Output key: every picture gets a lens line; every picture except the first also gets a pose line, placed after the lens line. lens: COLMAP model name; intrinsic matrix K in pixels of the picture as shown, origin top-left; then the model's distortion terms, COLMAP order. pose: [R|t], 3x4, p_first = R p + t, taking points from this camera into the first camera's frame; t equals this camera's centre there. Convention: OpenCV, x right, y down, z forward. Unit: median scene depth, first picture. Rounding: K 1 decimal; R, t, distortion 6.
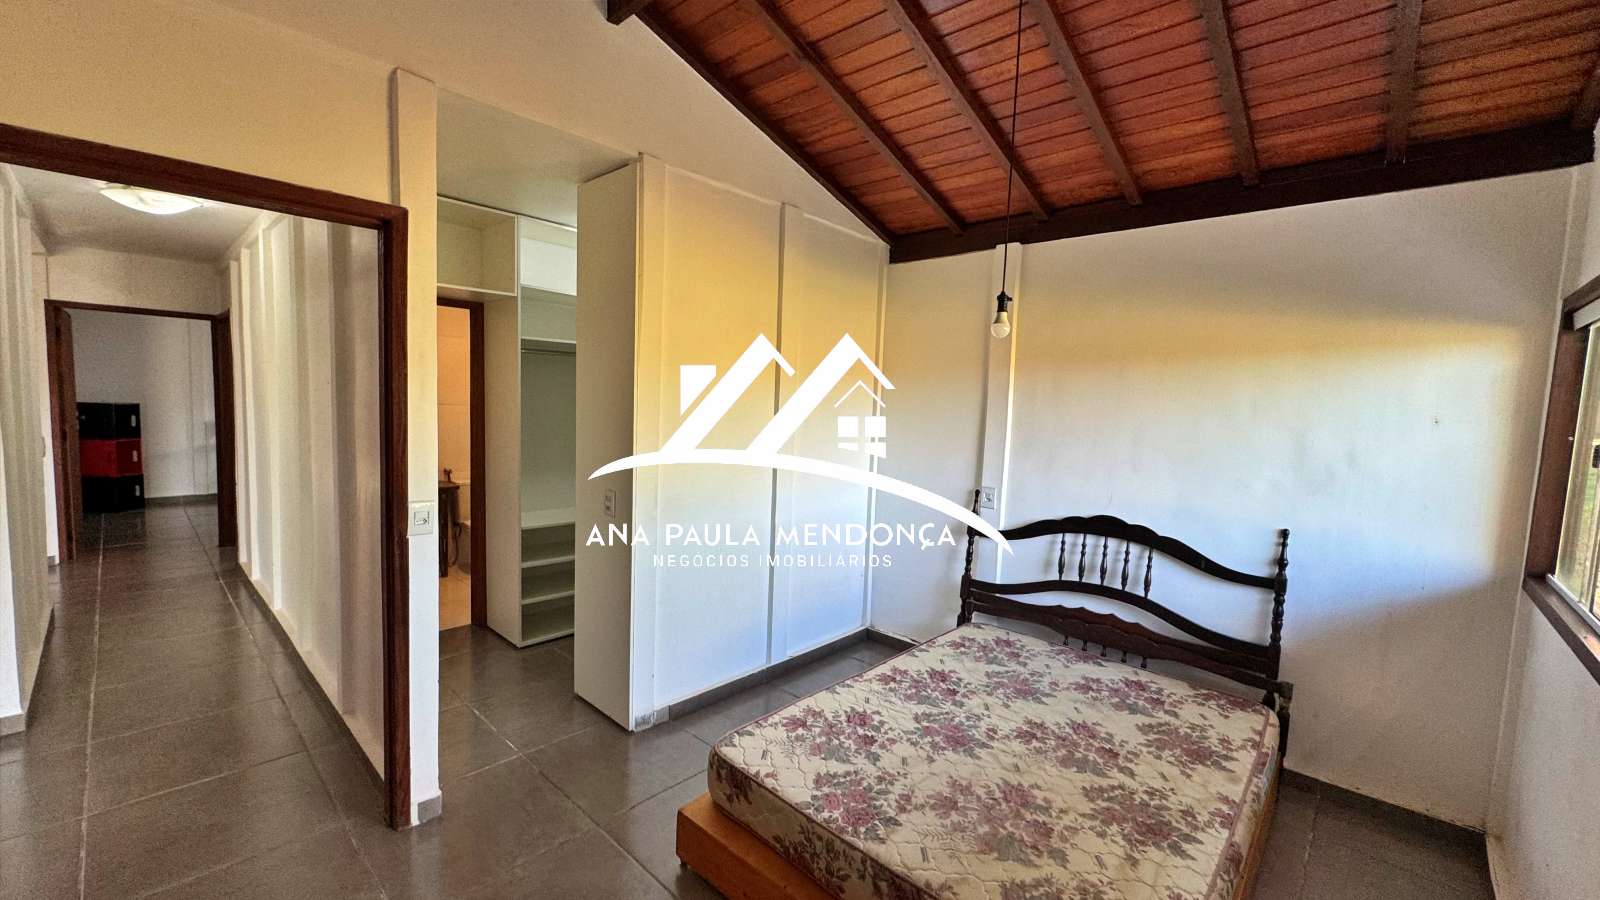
lens RADIAL K [[638.1, 0, 801.3], [0, 638.1, 450.3], [0, 0, 1]] dist [-0.001604, 0.000281]
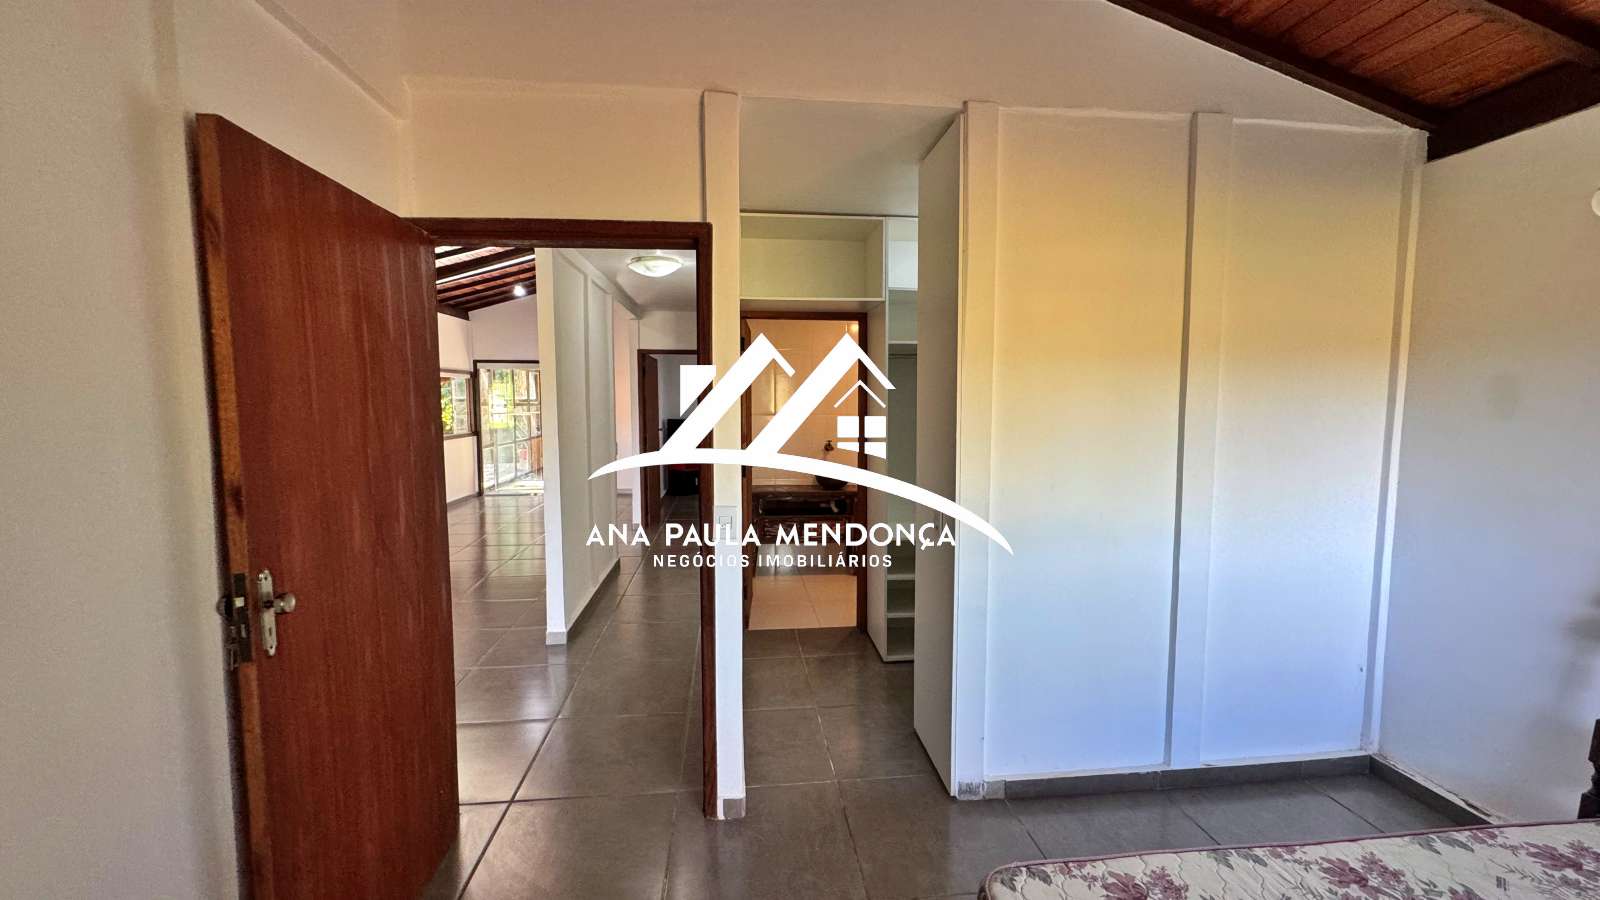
lens RADIAL K [[638.1, 0, 801.3], [0, 638.1, 450.3], [0, 0, 1]] dist [-0.001604, 0.000281]
pose [[0.754020, 0.013576, -0.656711, 0.115242], [-0.022501, 0.999733, -0.005167, -0.005305], [0.656466, 0.018673, 0.754124, 0.207720]]
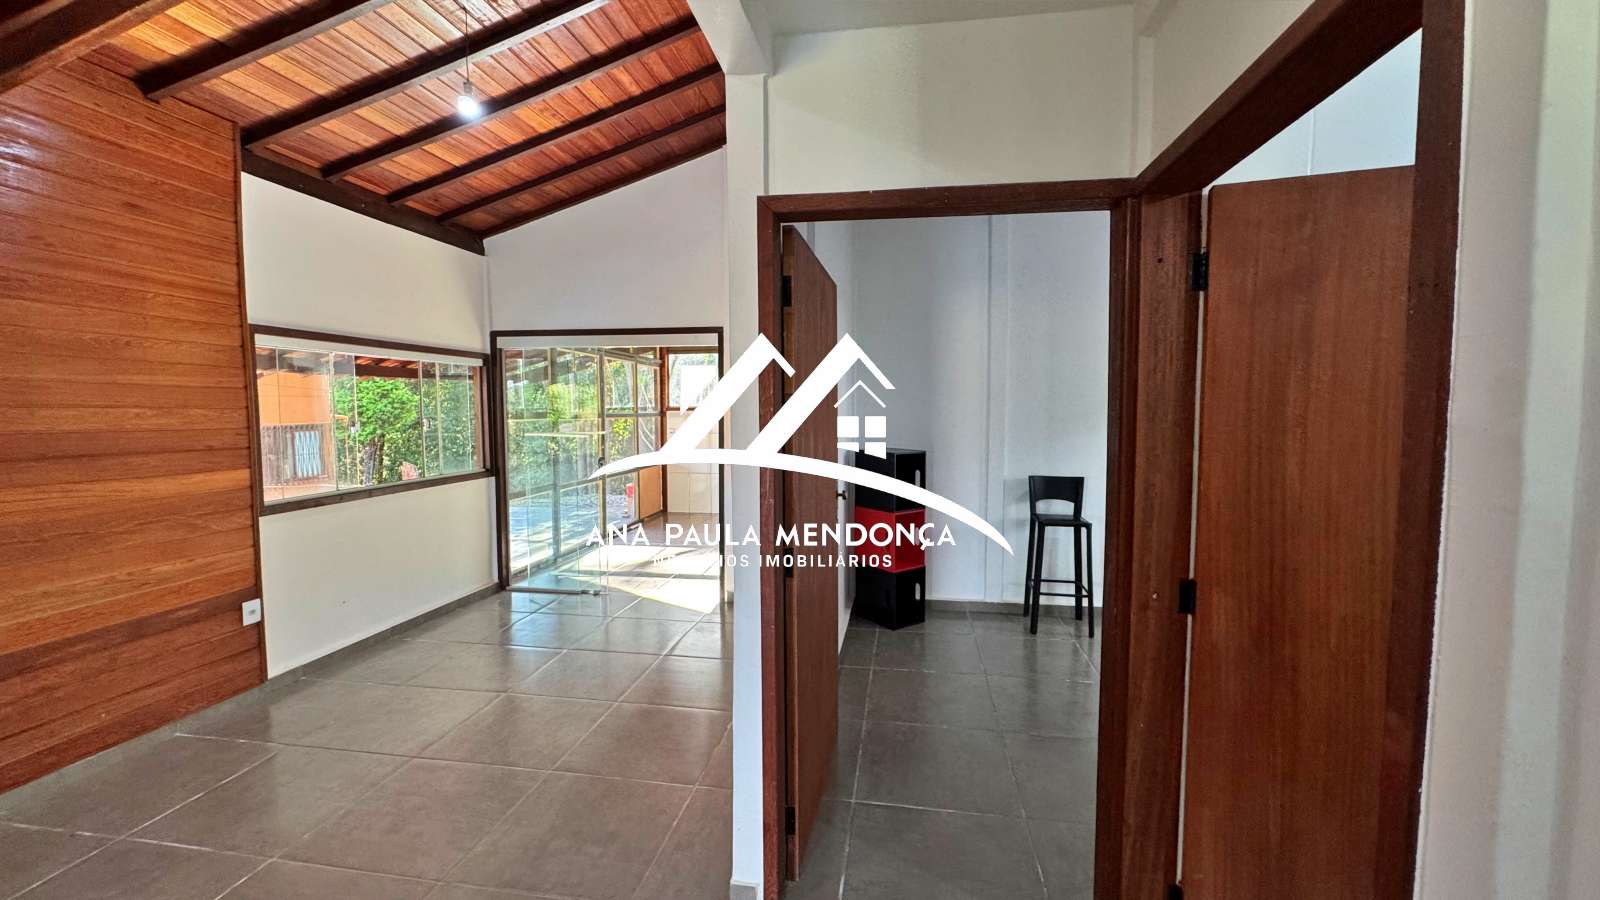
lens RADIAL K [[638.1, 0, 801.3], [0, 638.1, 450.3], [0, 0, 1]] dist [-0.001604, 0.000281]
pose [[0.551437, 0.014848, -0.834084, -1.309954], [-0.041776, 0.999079, -0.009834, -0.137176], [0.833170, 0.040268, 0.551550, 1.242209]]
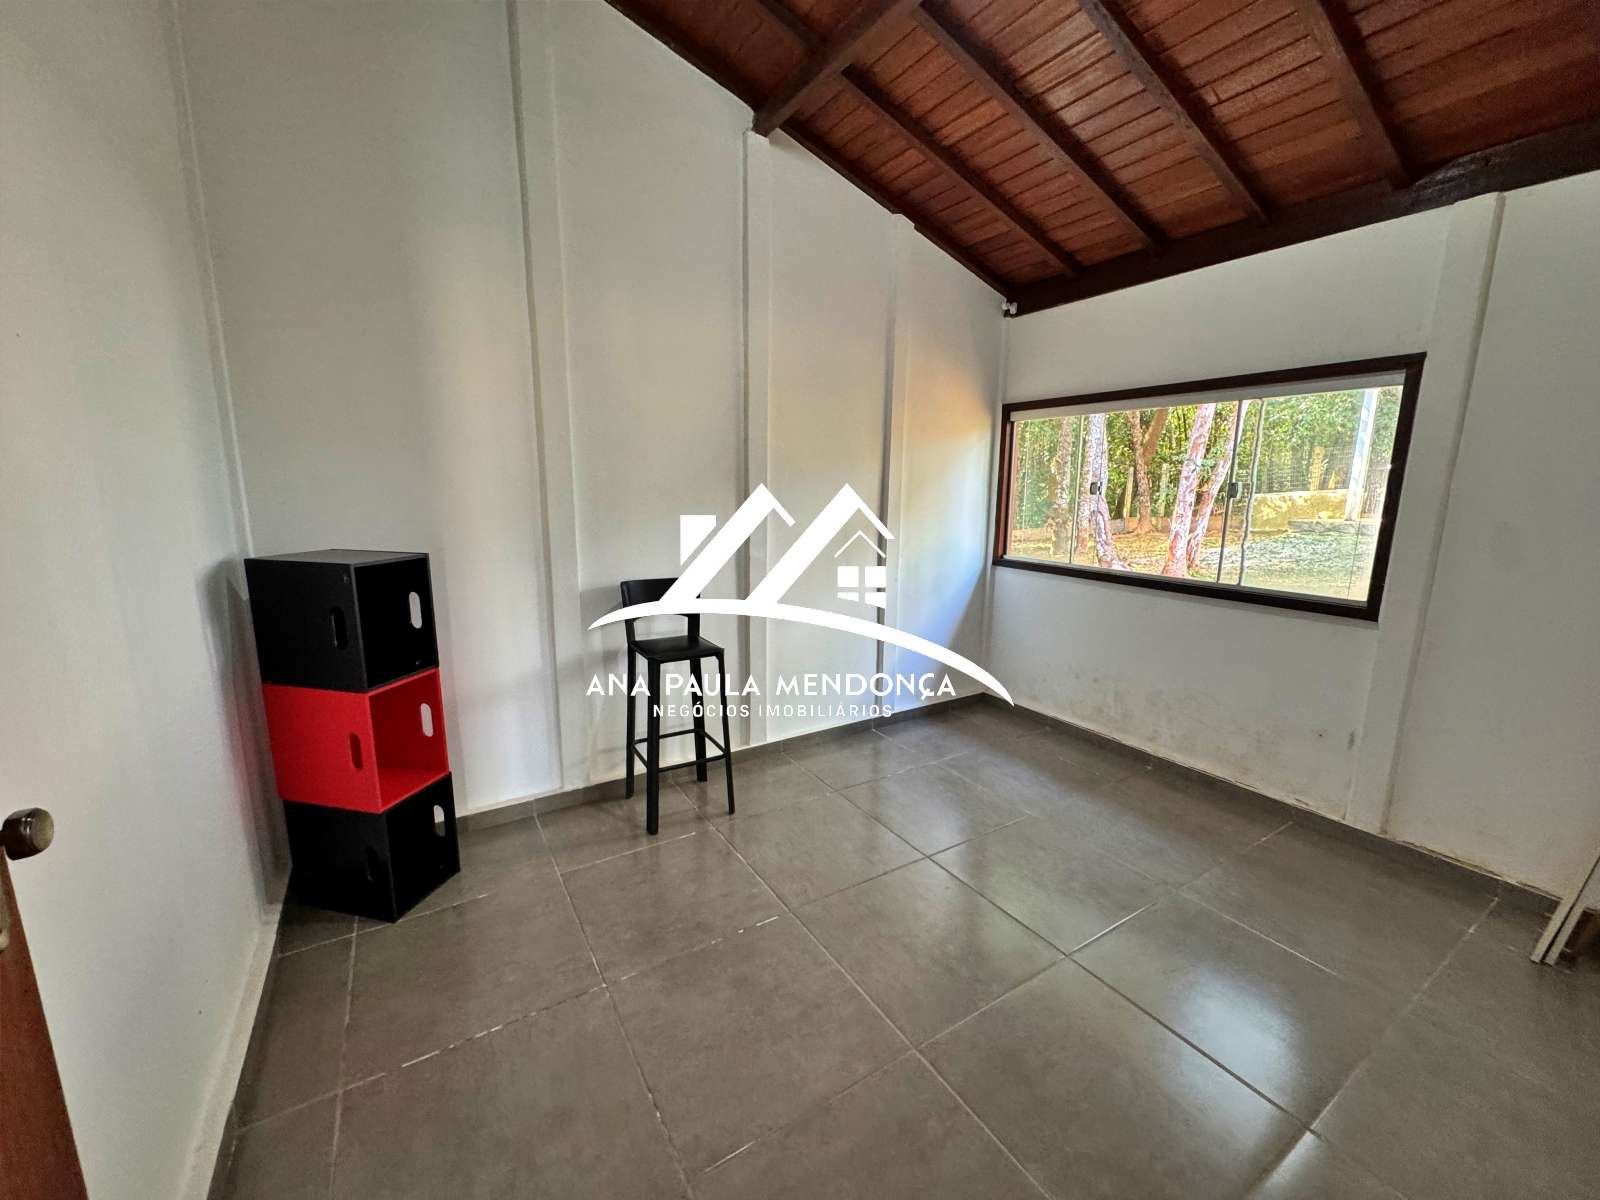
lens RADIAL K [[637.3, 0, 801.2], [0, 637.3, 600.7], [0, 0, 1]] dist [-0.004201, 0.000711]
pose [[0.966227, 0.015526, -0.257225, -1.710667], [0.011319, 0.994663, 0.102557, -0.172599], [0.257445, -0.102004, 0.960894, 1.635590]]
